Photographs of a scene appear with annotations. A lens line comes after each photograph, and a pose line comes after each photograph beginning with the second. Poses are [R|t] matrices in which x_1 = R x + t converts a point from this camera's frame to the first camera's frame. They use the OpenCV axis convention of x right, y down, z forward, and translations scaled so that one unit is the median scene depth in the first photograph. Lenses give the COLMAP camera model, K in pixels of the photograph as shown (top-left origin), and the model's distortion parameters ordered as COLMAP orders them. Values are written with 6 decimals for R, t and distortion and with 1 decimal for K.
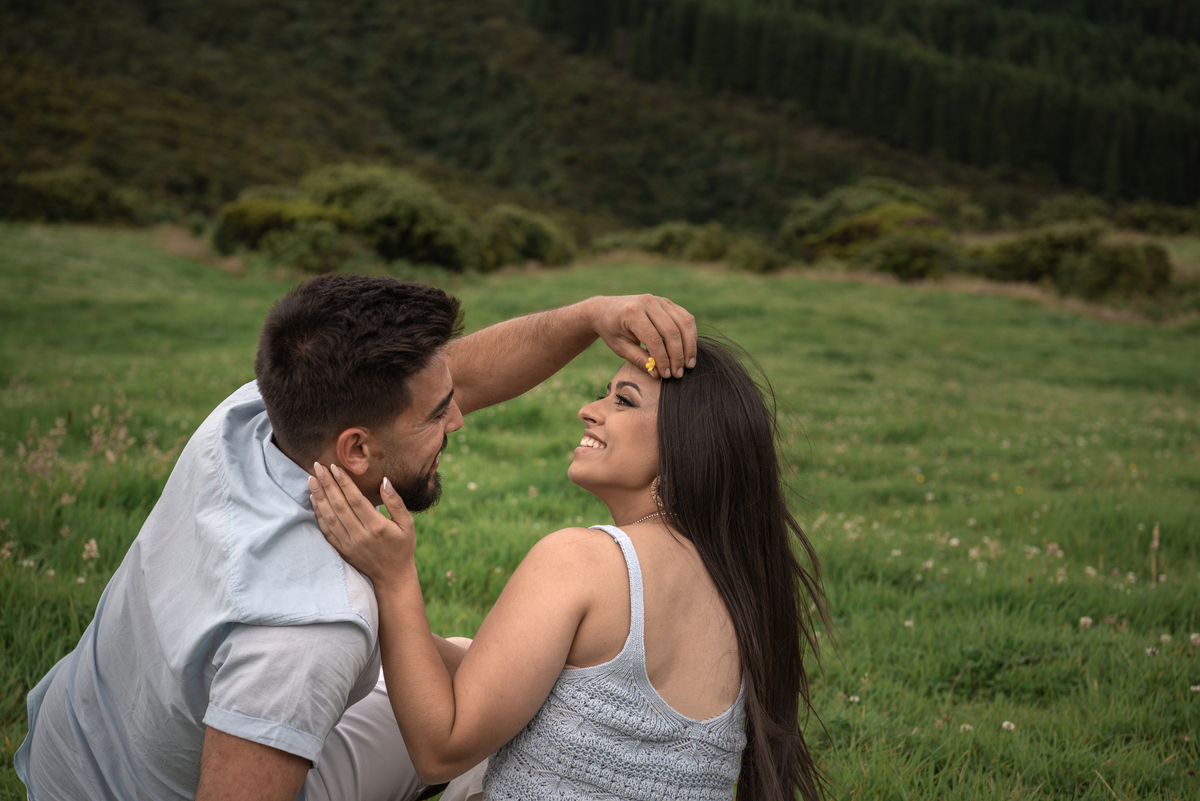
lens RADIAL K [[2246.6, 0, 601.5], [0, 2246.6, 407.2], [0, 0, 1]] dist [0.258339, 0.246755]
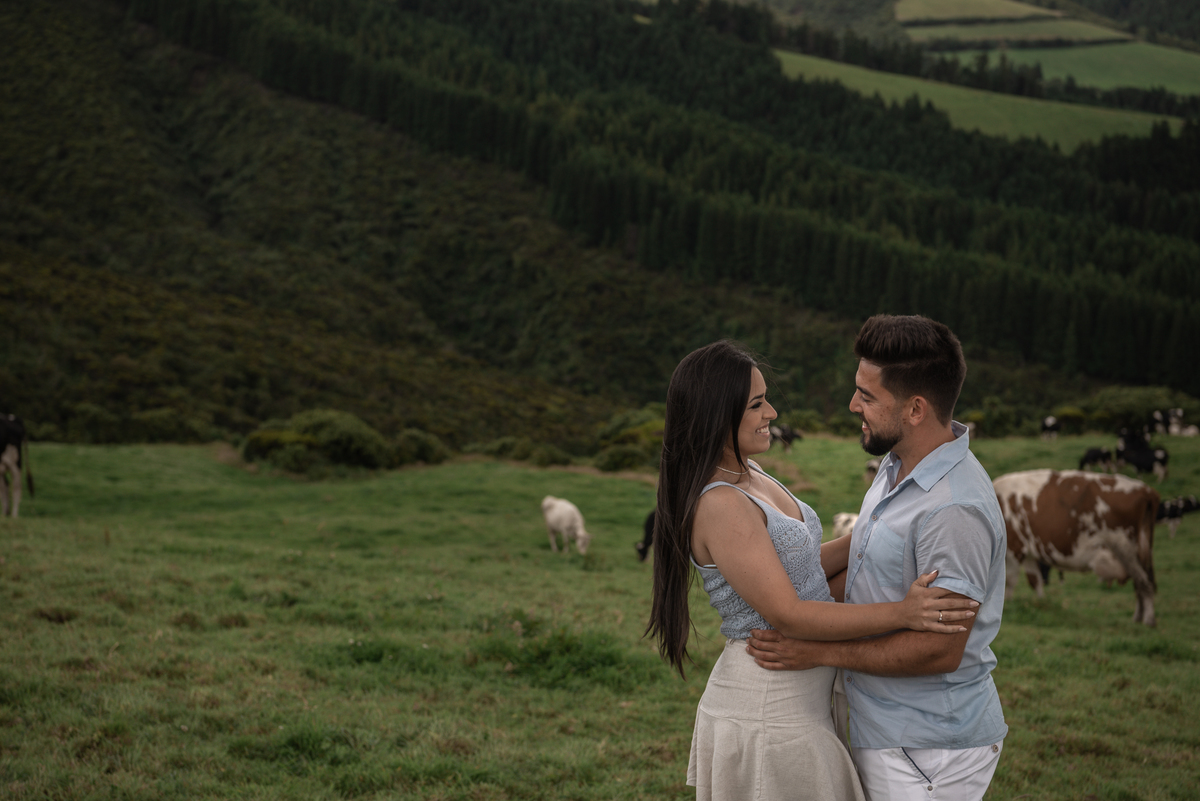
lens RADIAL K [[2246.6, 0, 601.5], [0, 2246.6, 407.2], [0, 0, 1]] dist [0.258339, 0.246755]
pose [[0.999613, -0.013144, -0.024526, 0.034639], [0.011328, 0.997285, -0.072757, 0.005269], [0.025416, 0.072451, 0.997048, -0.172628]]
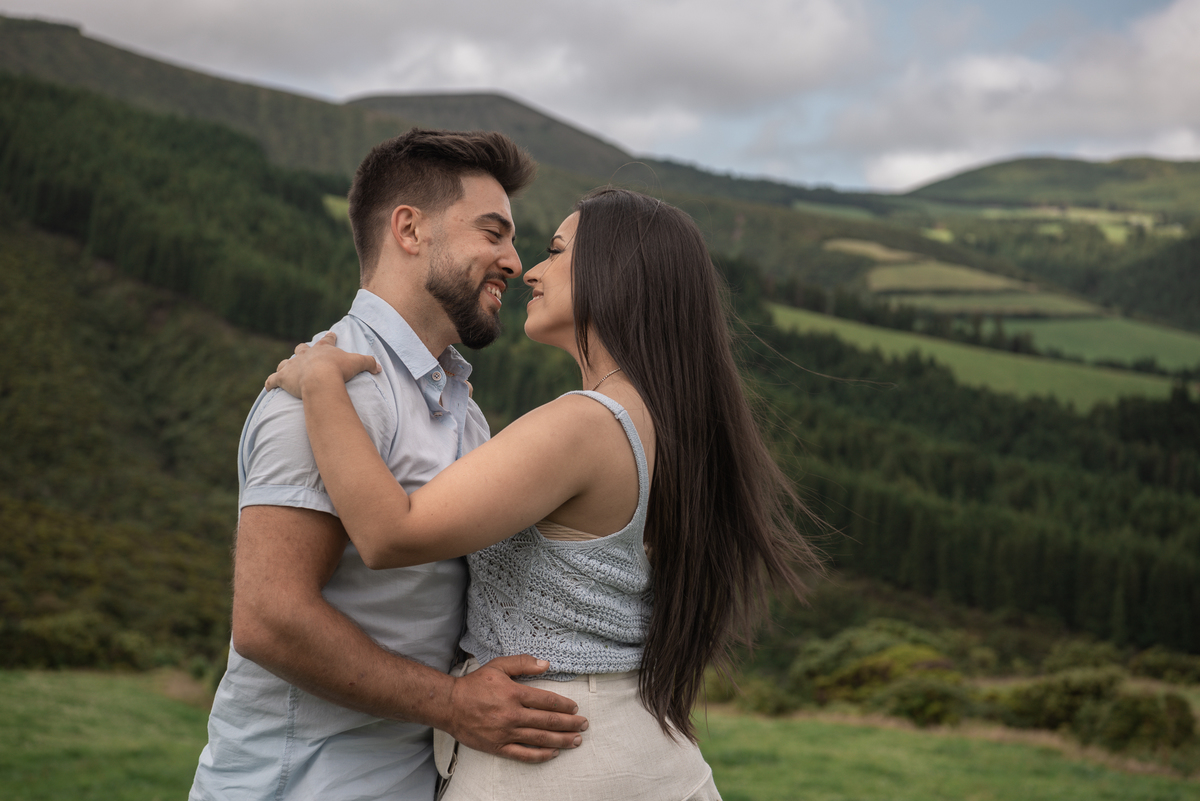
lens RADIAL K [[2246.6, 0, 601.5], [0, 2246.6, 407.2], [0, 0, 1]] dist [0.258339, 0.246755]
pose [[0.999996, 0.001527, -0.002475, -0.000231], [-0.001976, 0.981190, -0.193032, -0.000311], [0.002133, 0.193036, 0.981189, 0.002422]]
